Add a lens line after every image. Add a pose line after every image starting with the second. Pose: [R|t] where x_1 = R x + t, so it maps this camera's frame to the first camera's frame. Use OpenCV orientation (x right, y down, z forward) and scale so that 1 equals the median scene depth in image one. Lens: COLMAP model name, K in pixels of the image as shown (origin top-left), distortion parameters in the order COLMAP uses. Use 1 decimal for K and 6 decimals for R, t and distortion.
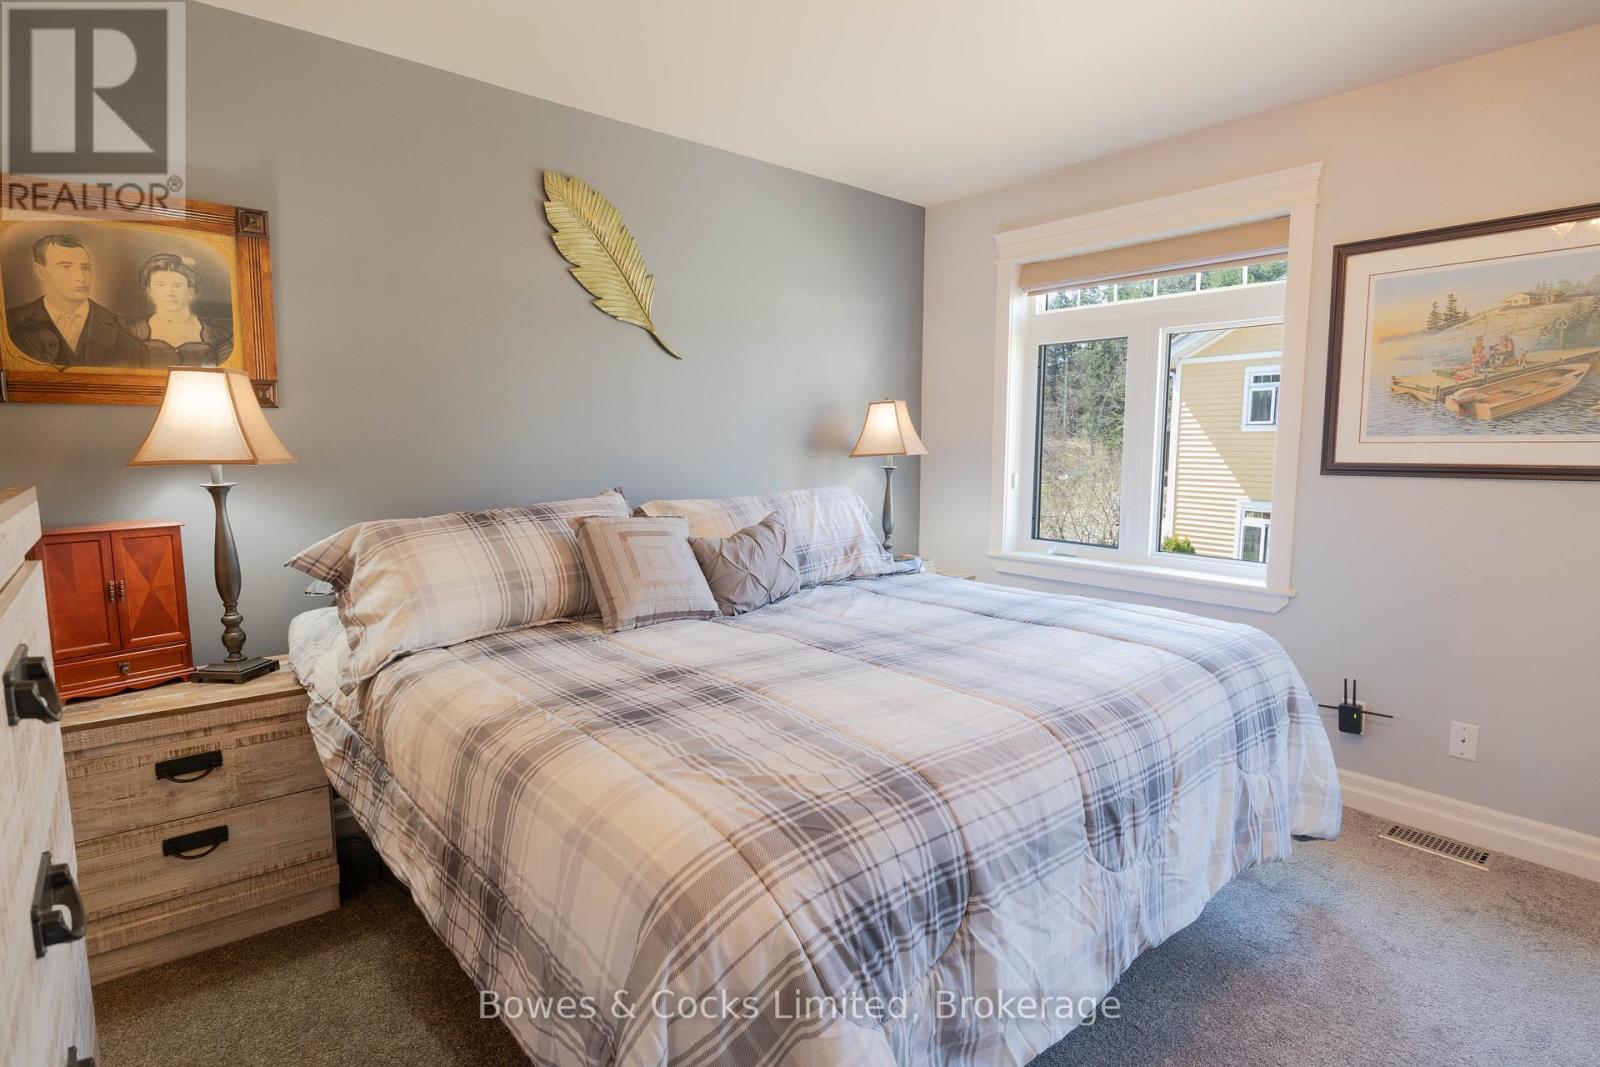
lens RADIAL K [[807.4, 0, 807.0], [0, 807.4, 531.5], [0, 0, 1]] dist [-0.002299, 0.000401]
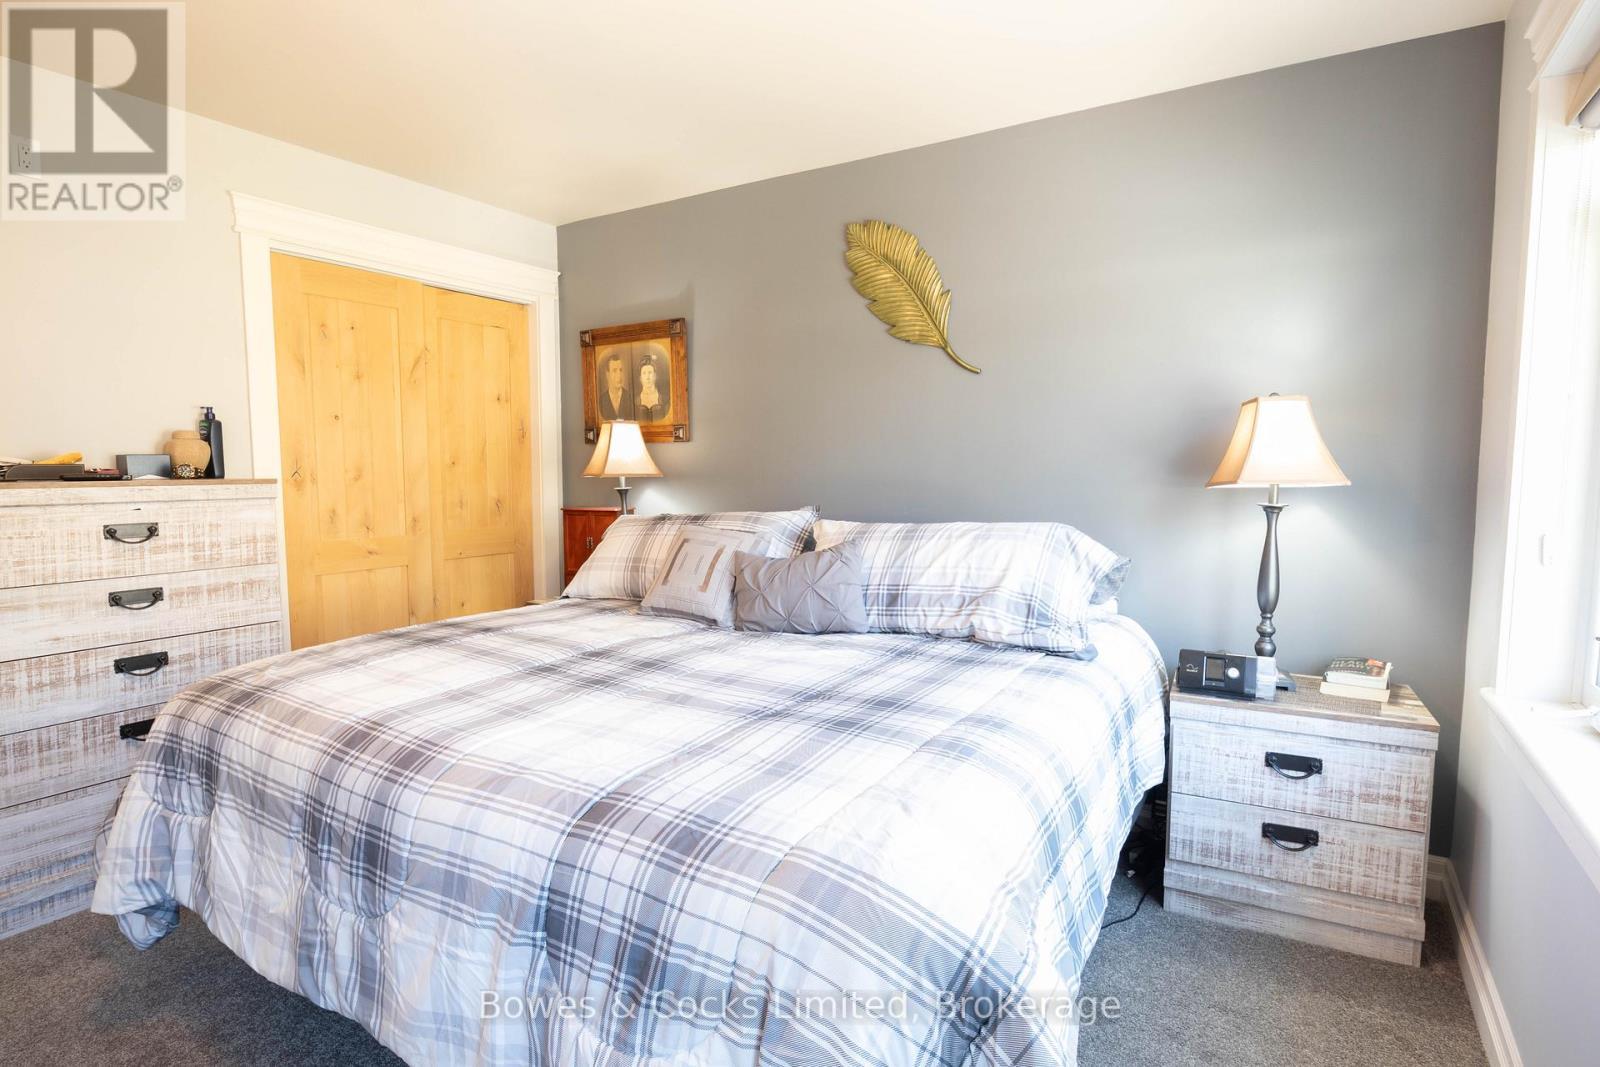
lens RADIAL K [[805.7, 0, 808.0], [0, 805.7, 528.0], [0, 0, 1]] dist [-0.007401, 0.000470]
pose [[0.305674, 0.075060, -0.949173, 0.892844], [-0.104902, 0.993474, 0.044780, -0.080004], [0.946340, 0.085882, 0.311554, 0.741164]]
